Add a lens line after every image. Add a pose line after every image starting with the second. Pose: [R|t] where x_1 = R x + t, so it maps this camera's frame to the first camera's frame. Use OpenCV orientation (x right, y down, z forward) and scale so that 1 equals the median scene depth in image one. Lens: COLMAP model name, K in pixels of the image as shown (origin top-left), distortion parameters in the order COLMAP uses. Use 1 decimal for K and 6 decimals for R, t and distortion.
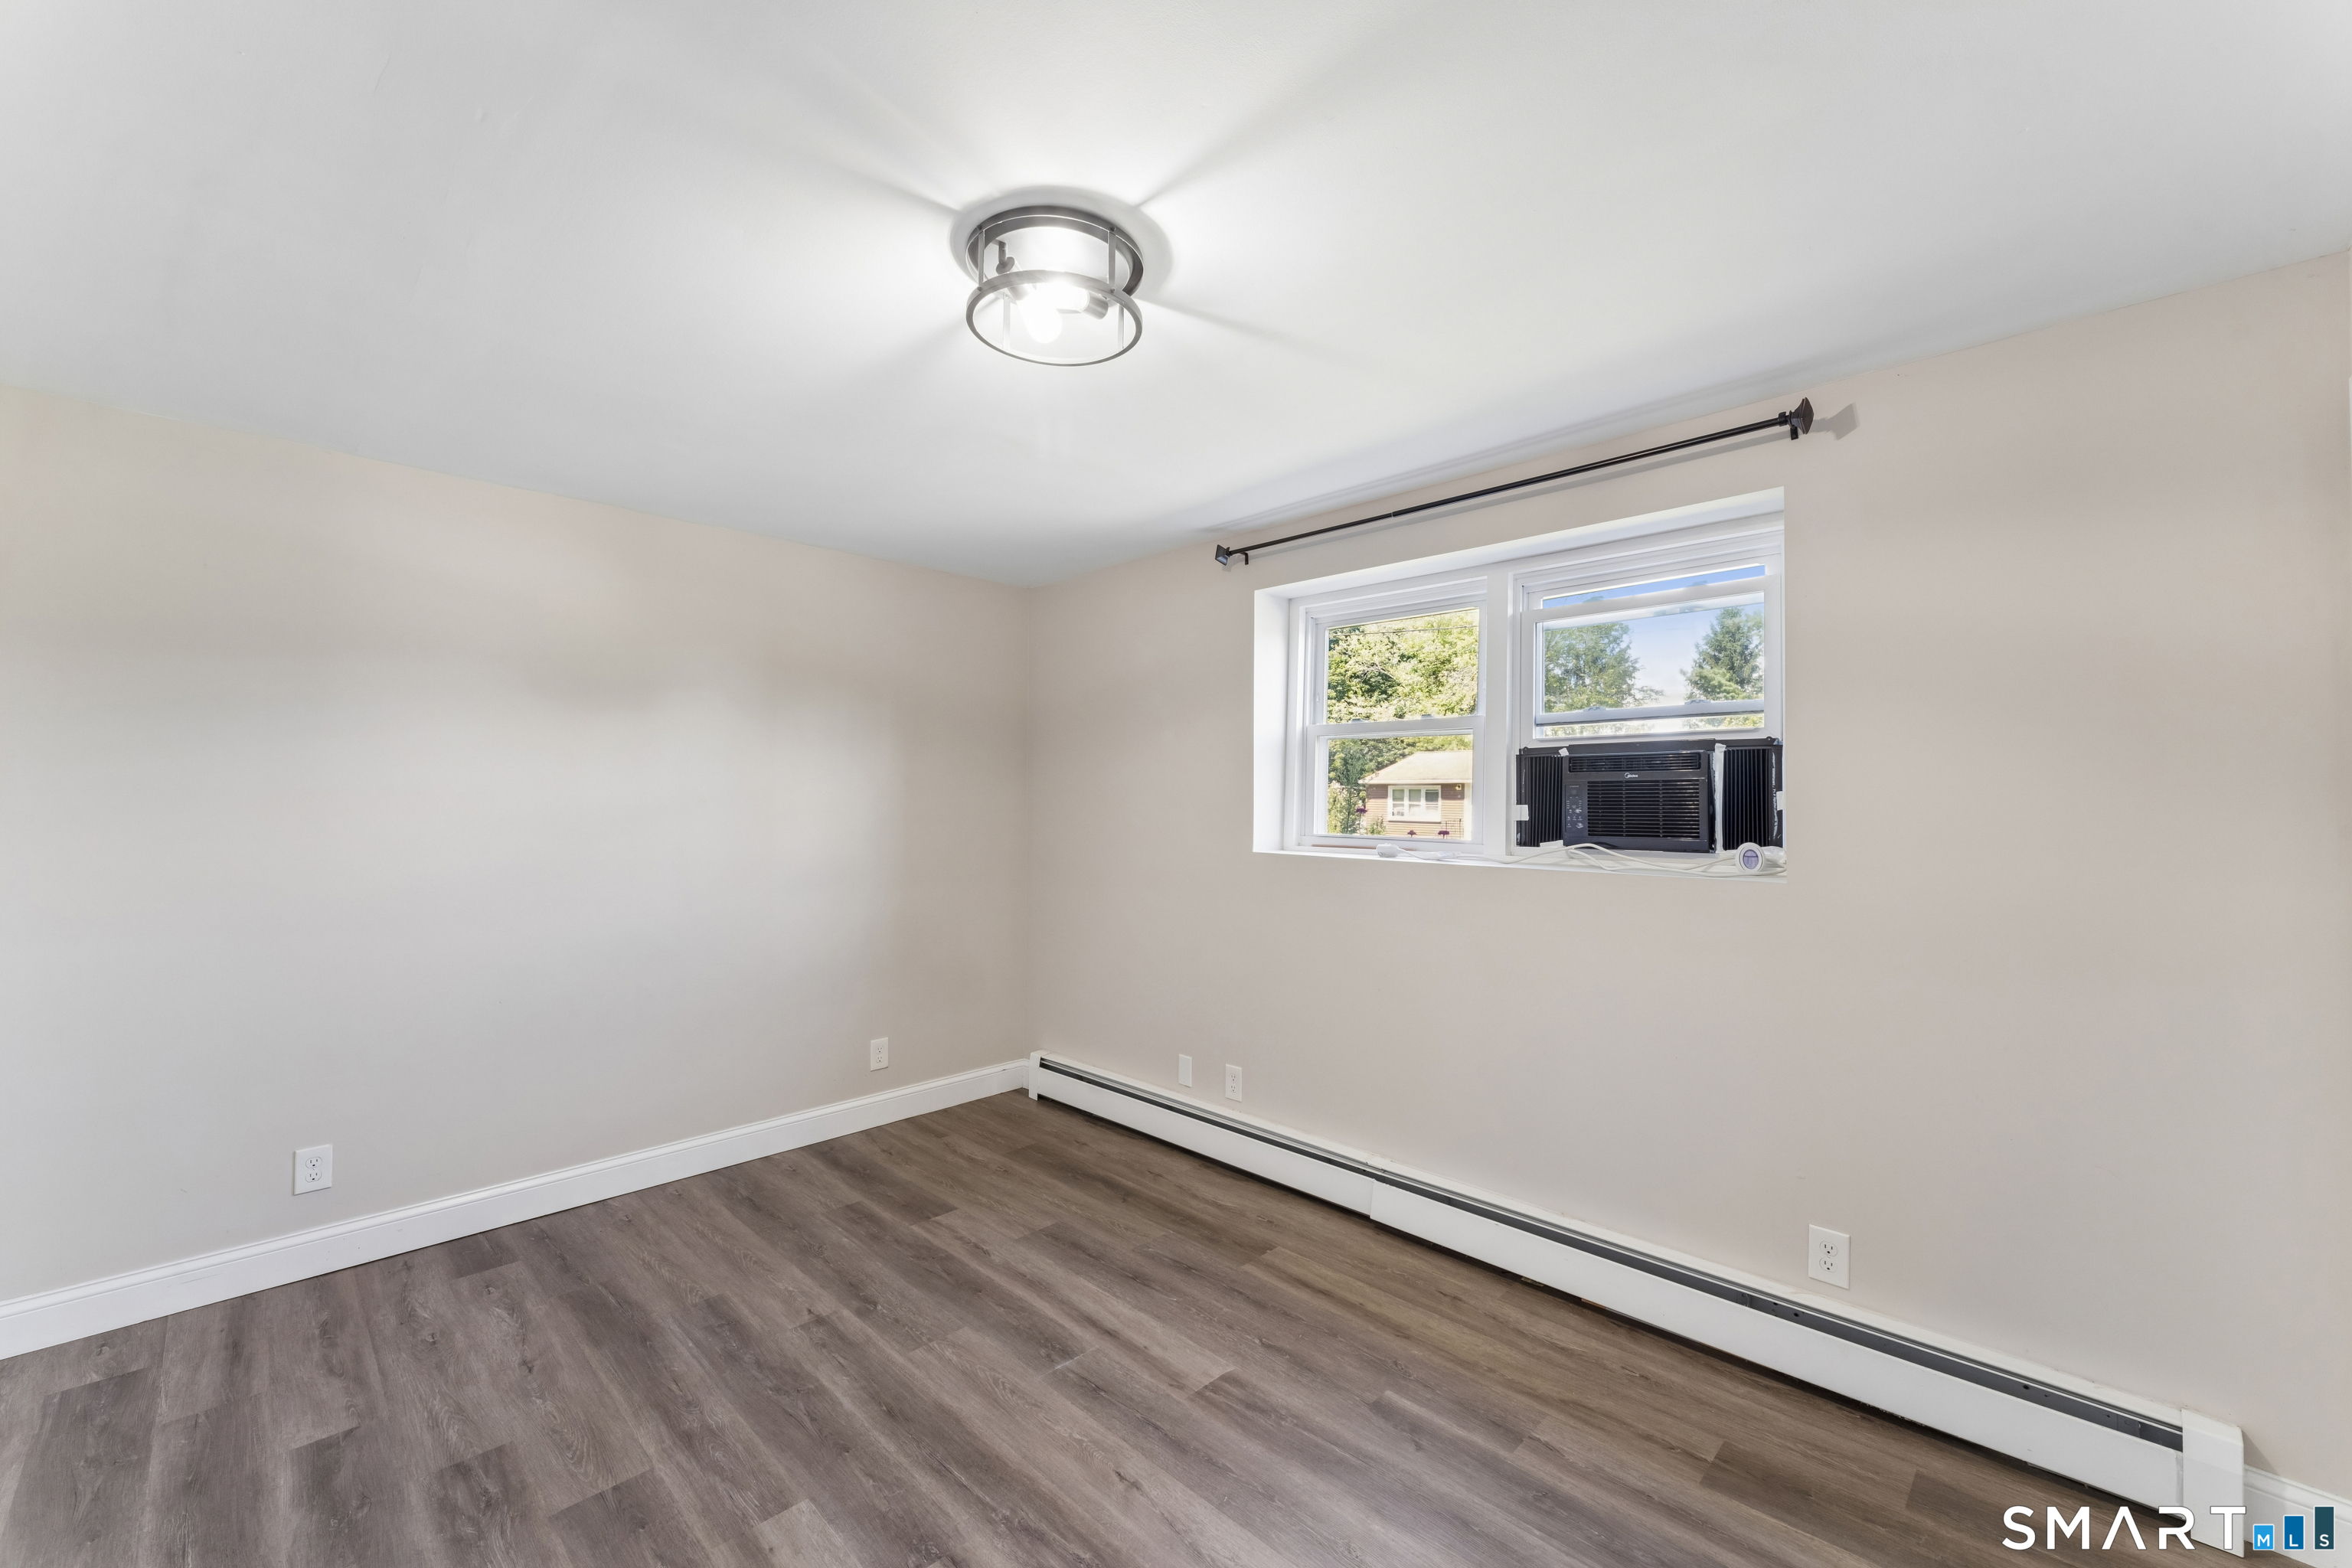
lens RADIAL K [[955.0, 0, 1189.2], [0, 955.0, 784.8], [0, 0, 1]] dist [-0.000629, -0.000741]
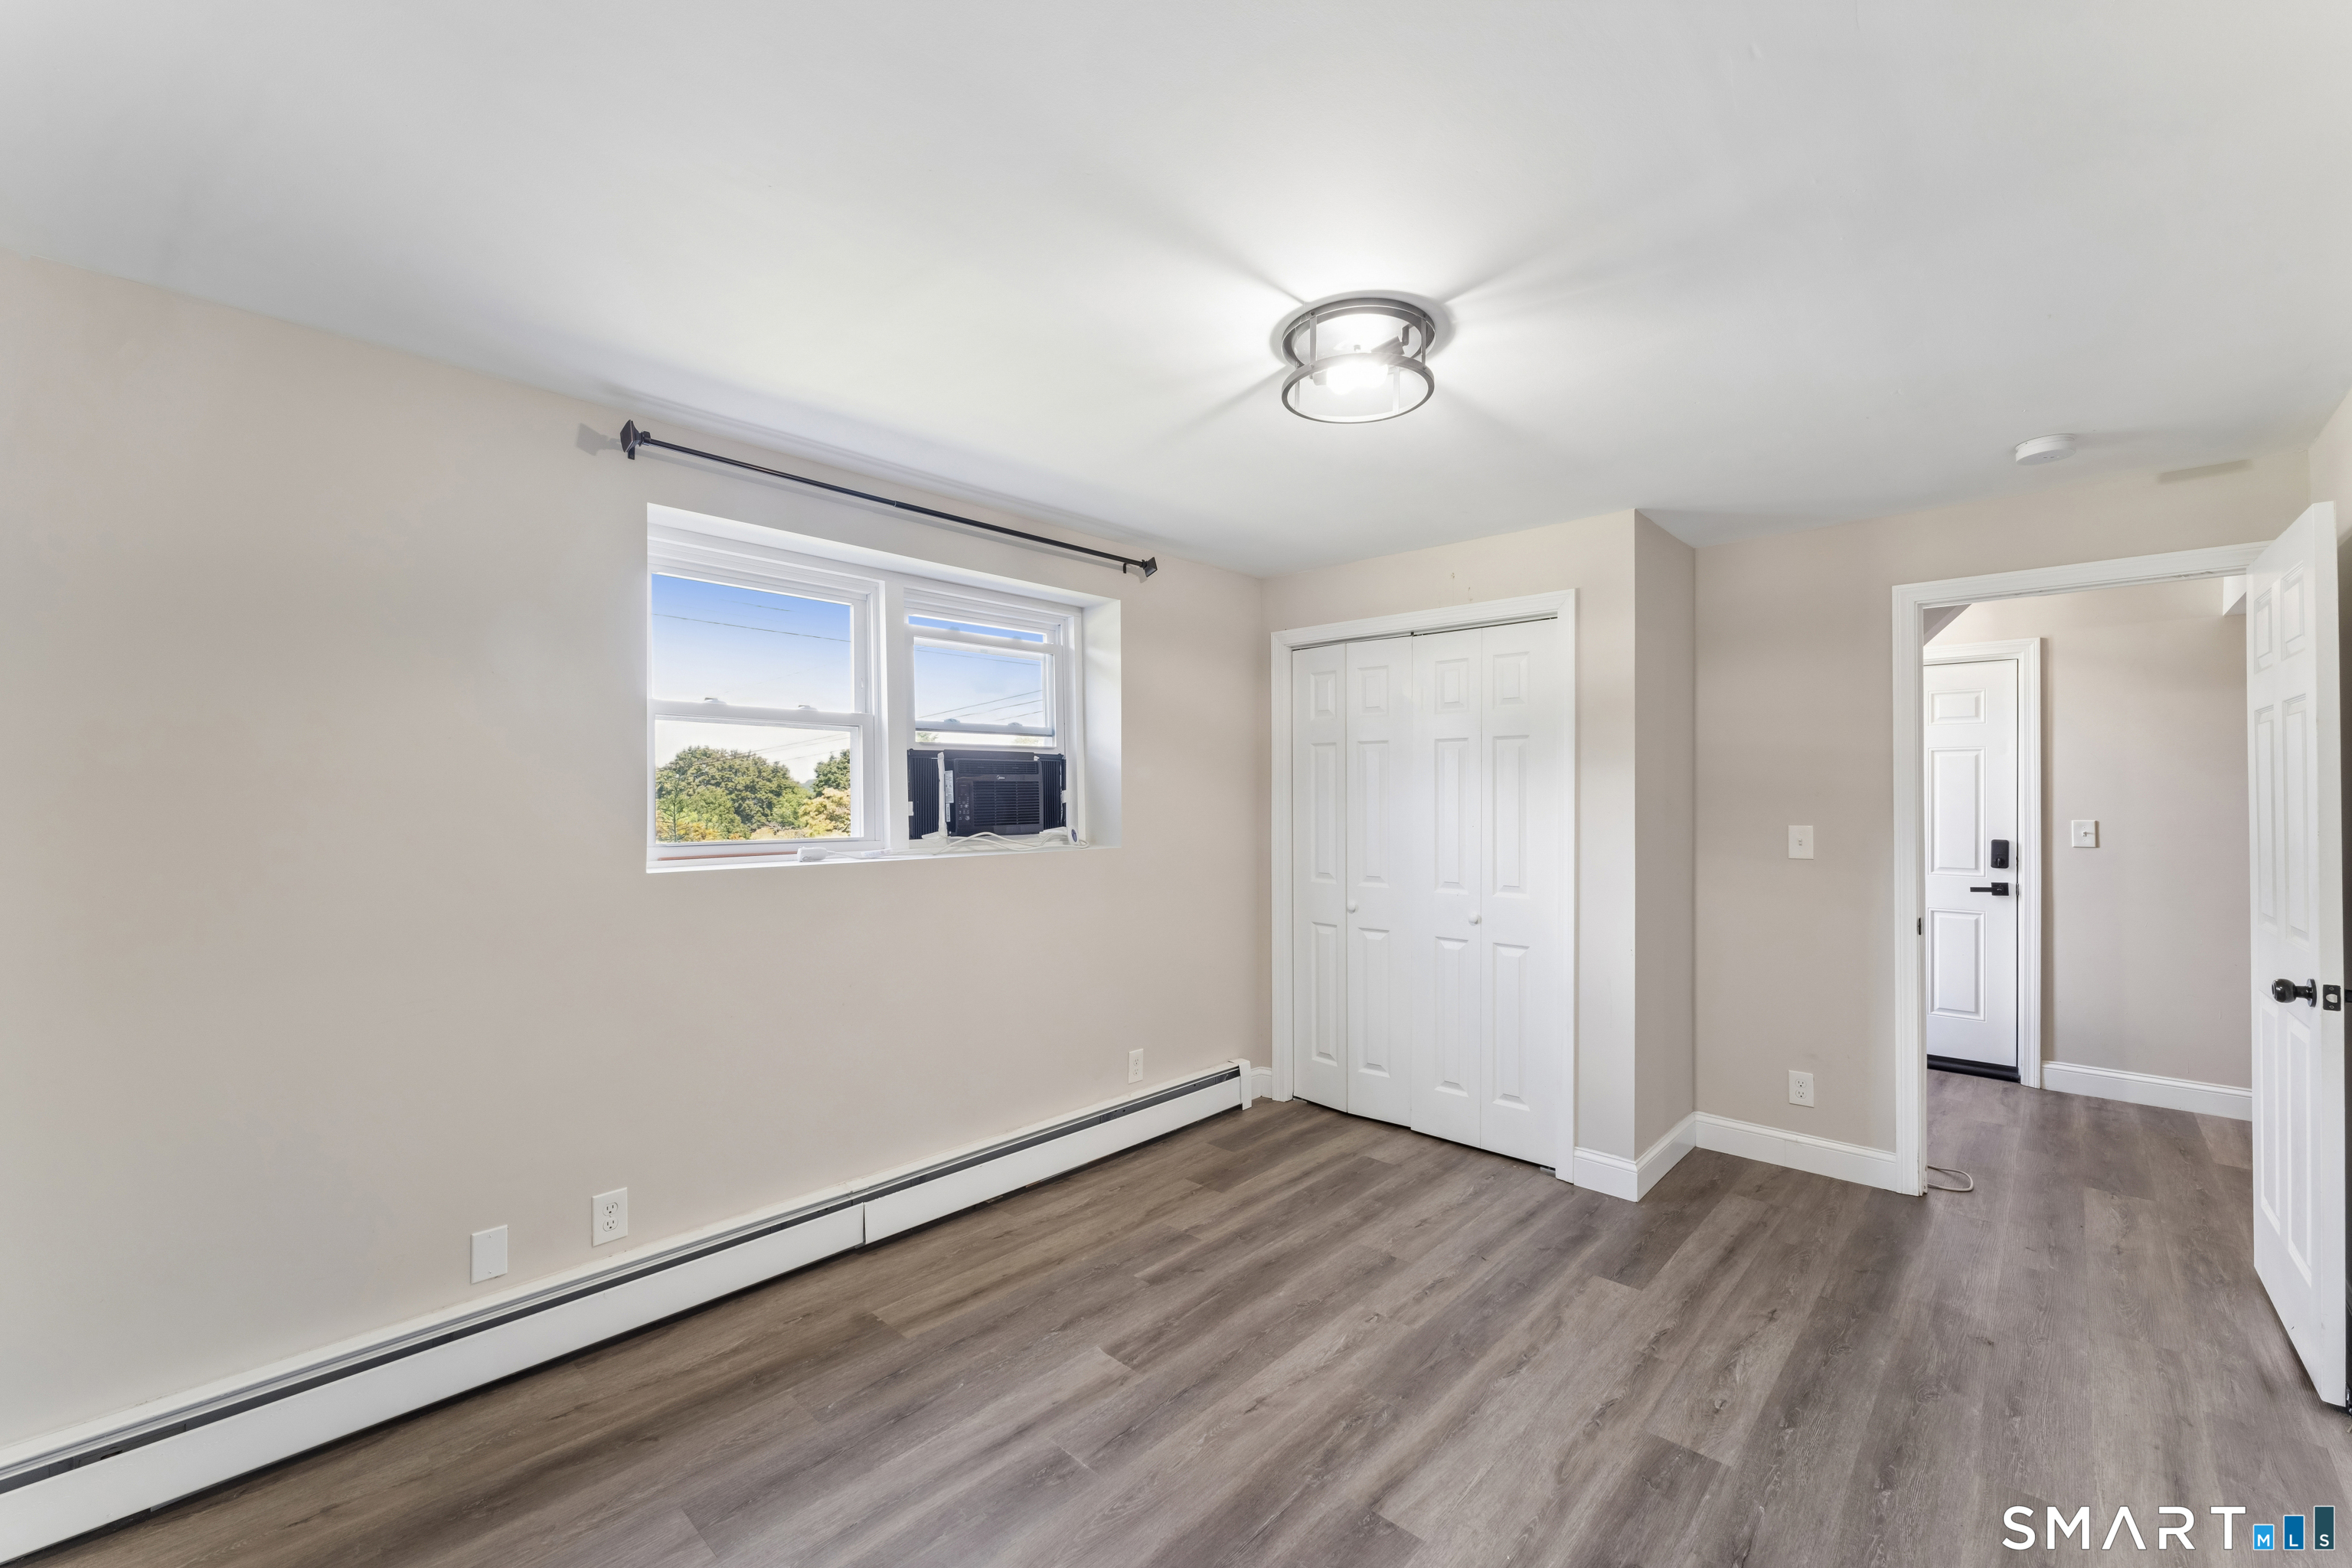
lens RADIAL K [[955.0, 0, 1188.5], [0, 955.0, 792.5], [0, 0, 1]] dist [-0.000629, -0.000741]
pose [[-0.038011, -0.000183, 0.999277, -0.881982], [-0.012489, 0.999922, -0.000292, 0.008219], [-0.999199, -0.012491, -0.038011, 0.843966]]
